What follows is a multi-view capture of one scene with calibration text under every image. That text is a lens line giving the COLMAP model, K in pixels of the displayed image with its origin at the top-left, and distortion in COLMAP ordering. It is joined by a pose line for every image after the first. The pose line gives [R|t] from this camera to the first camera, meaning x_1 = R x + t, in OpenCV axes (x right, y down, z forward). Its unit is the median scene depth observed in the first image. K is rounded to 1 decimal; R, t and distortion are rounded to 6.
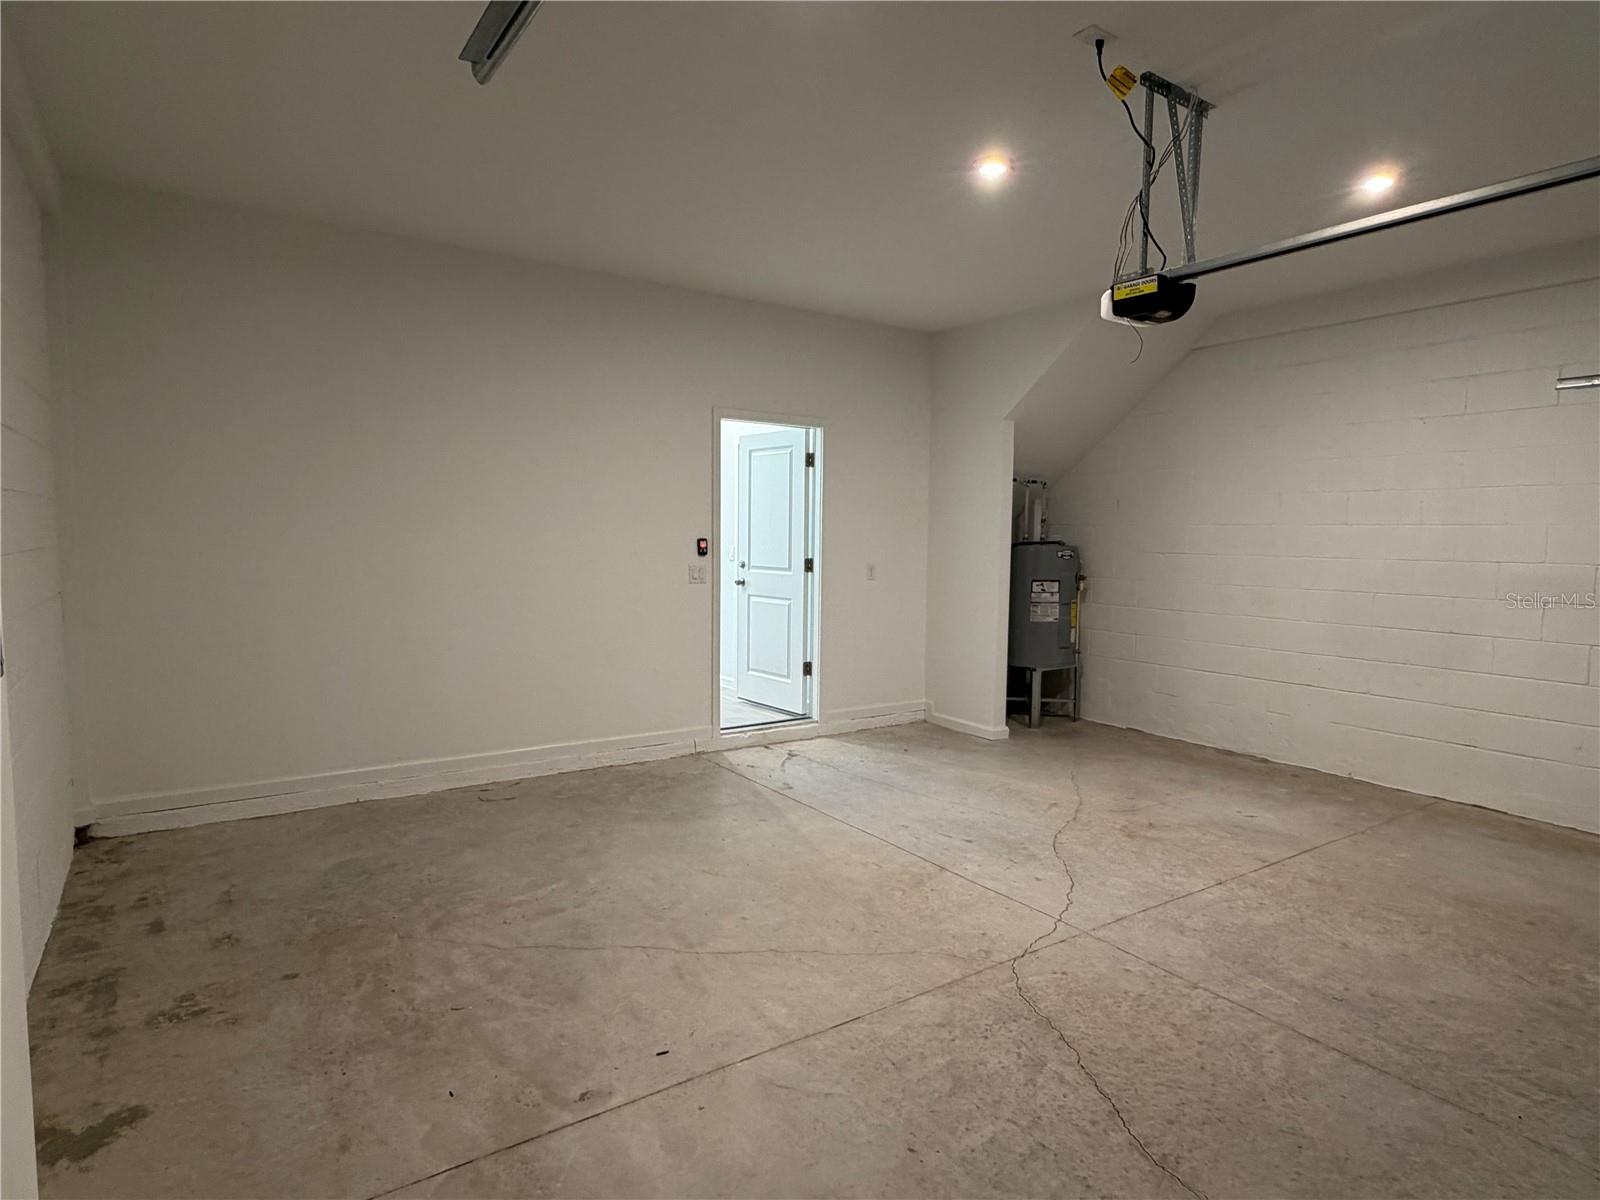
lens RADIAL K [[889.6, 0, 789.3], [0, 889.6, 601.0], [0, 0, 1]] dist [-0.002362, 0.003681]
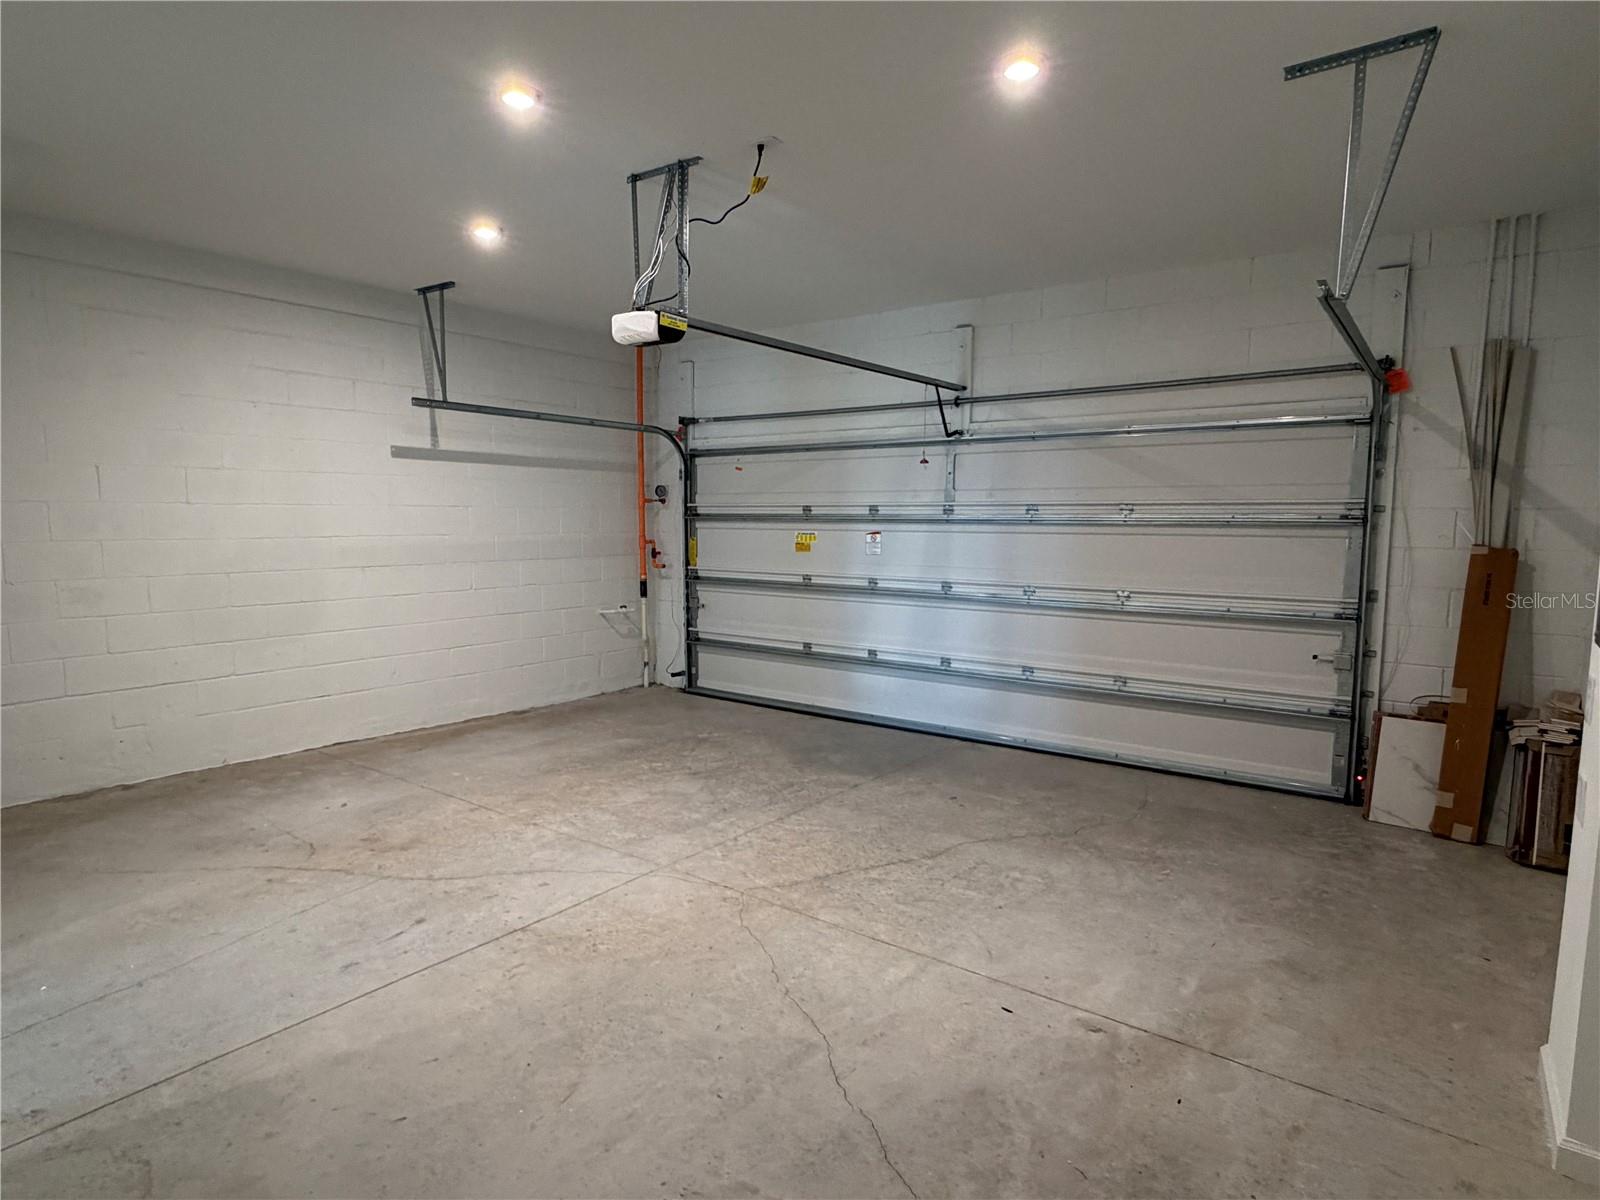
lens RADIAL K [[889.6, 0, 810.0], [0, 889.6, 607.2], [0, 0, 1]] dist [-0.002362, 0.003681]
pose [[-0.333973, -0.113020, 0.935782, -0.730592], [0.060472, 0.988171, 0.140930, -0.108190], [-0.940641, 0.103656, -0.323188, 1.084186]]
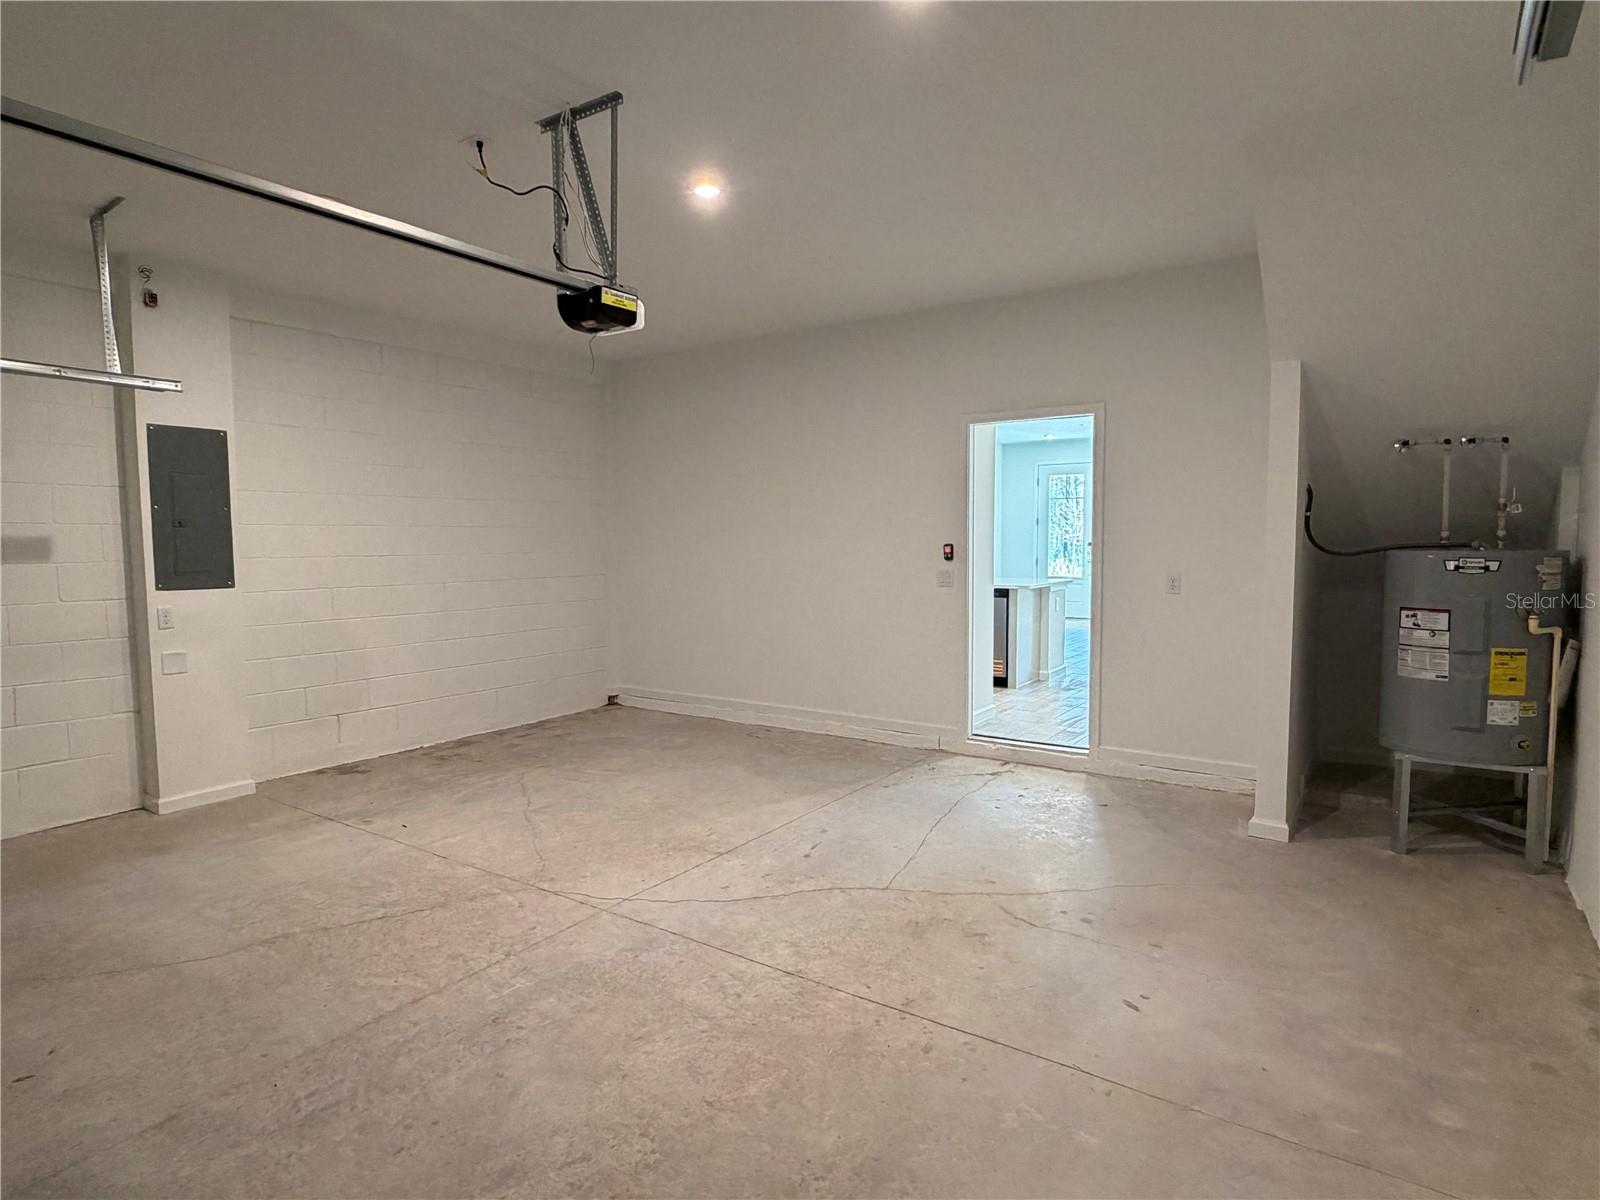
lens RADIAL K [[889.6, 0, 810.3], [0, 889.6, 605.0], [0, 0, 1]] dist [-0.002362, 0.003681]
pose [[0.367409, 0.054925, -0.928436, 1.303665], [-0.059080, 0.997617, 0.035637, -0.043323], [0.928181, 0.041759, 0.369779, 0.763002]]
